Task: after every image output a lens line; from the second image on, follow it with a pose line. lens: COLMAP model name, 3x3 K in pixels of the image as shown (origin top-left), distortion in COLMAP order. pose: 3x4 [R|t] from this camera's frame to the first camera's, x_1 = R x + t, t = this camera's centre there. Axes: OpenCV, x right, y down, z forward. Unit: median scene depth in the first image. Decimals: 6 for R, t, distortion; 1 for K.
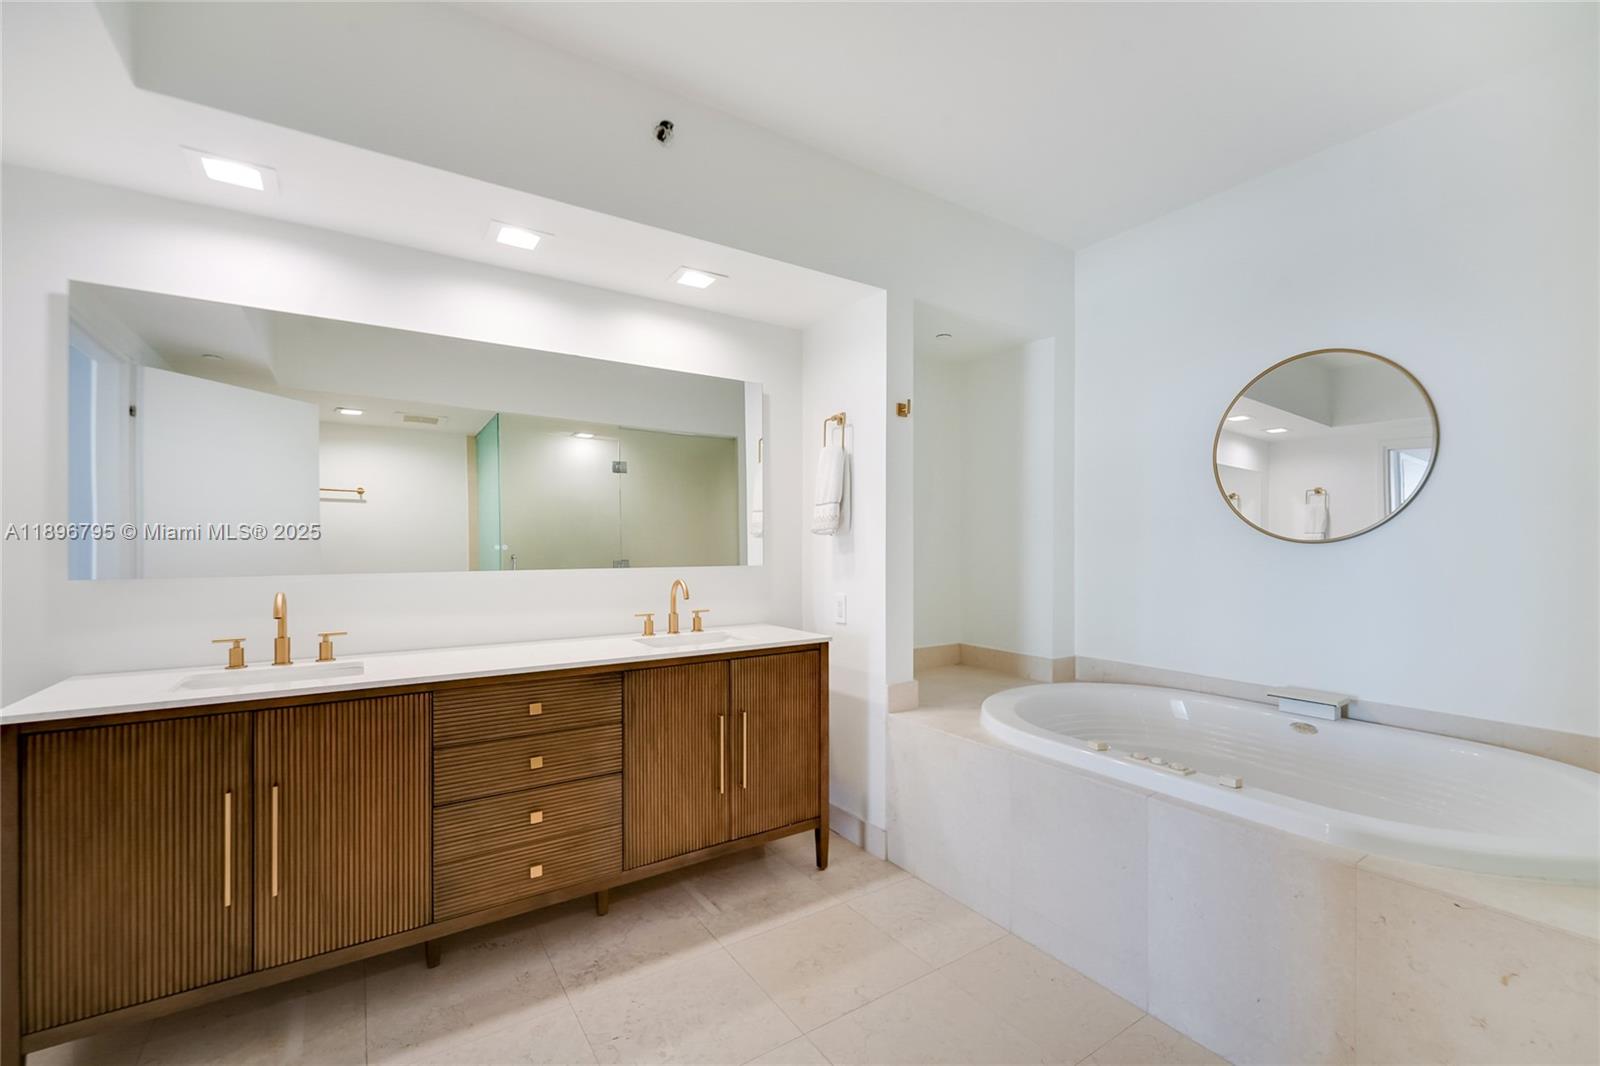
lens RADIAL K [[697.9, 0, 832.6], [0, 697.9, 546.6], [0, 0, 1]] dist [0.002209, -0.000063]
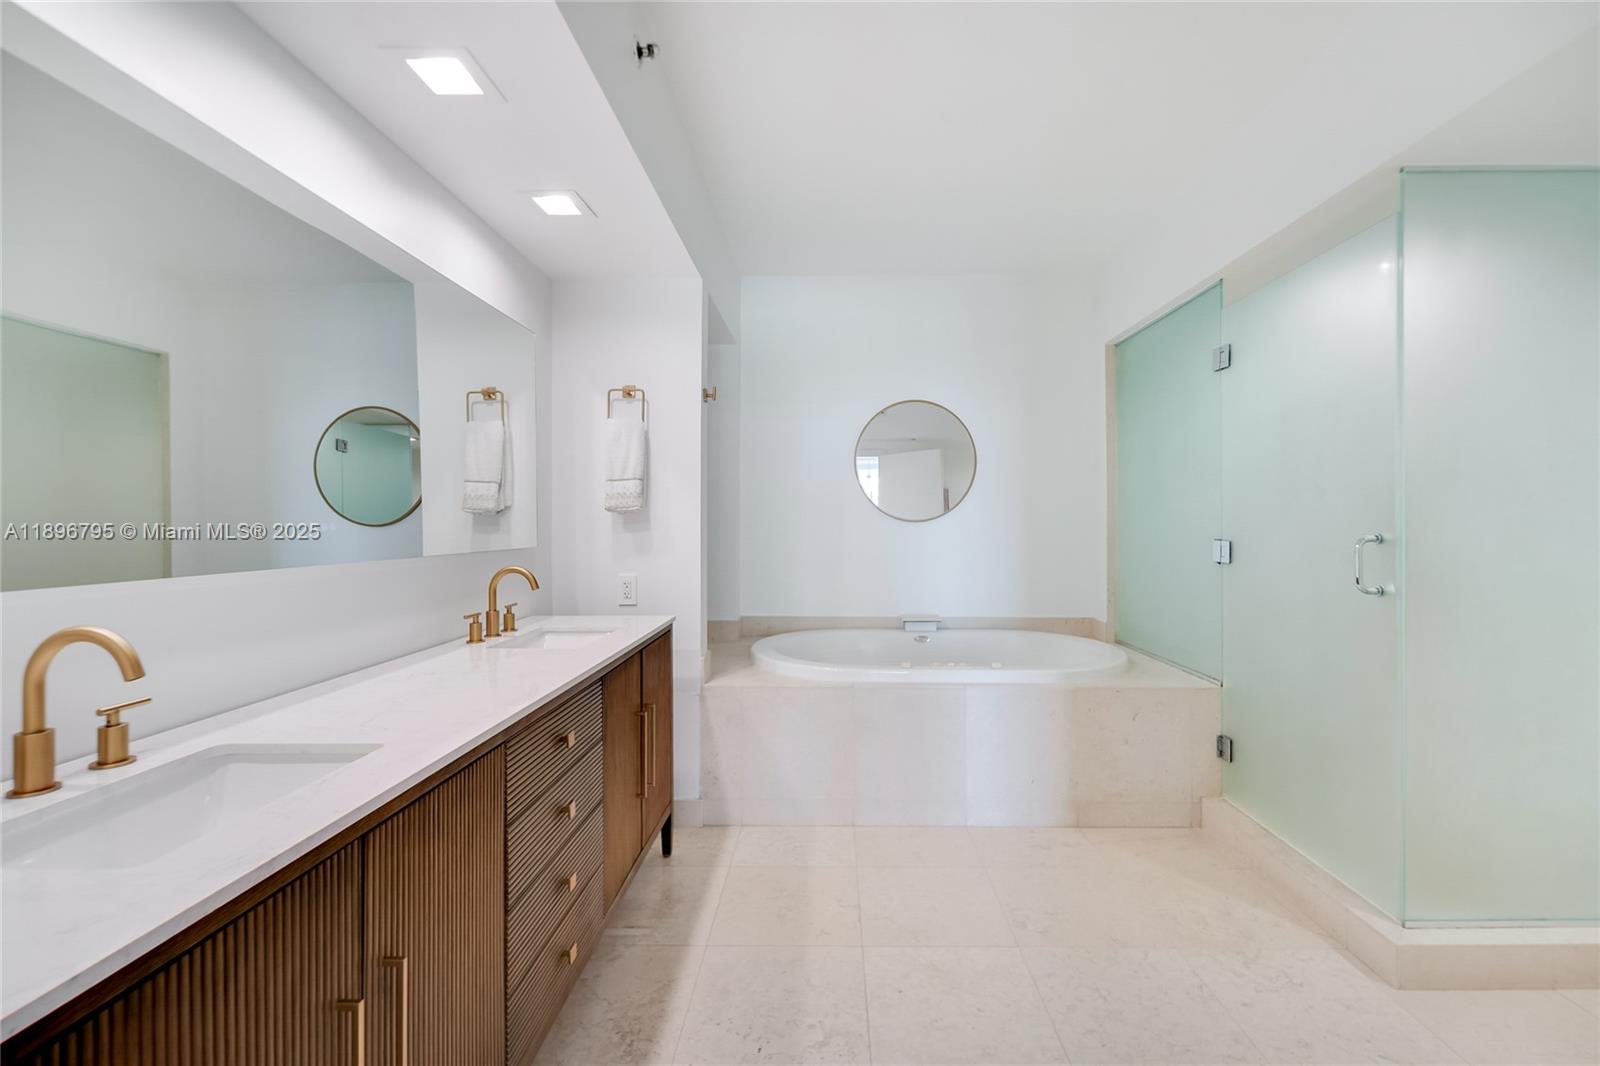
lens RADIAL K [[688.7, 0, 837.8], [0, 688.7, 524.6], [0, 0, 1]] dist [0.001571, 0.000136]
pose [[0.566918, -0.002127, 0.823772, -0.737308], [0.003111, 0.999995, 0.000441, 0.000362], [-0.823768, 0.002313, 0.566922, 0.284160]]
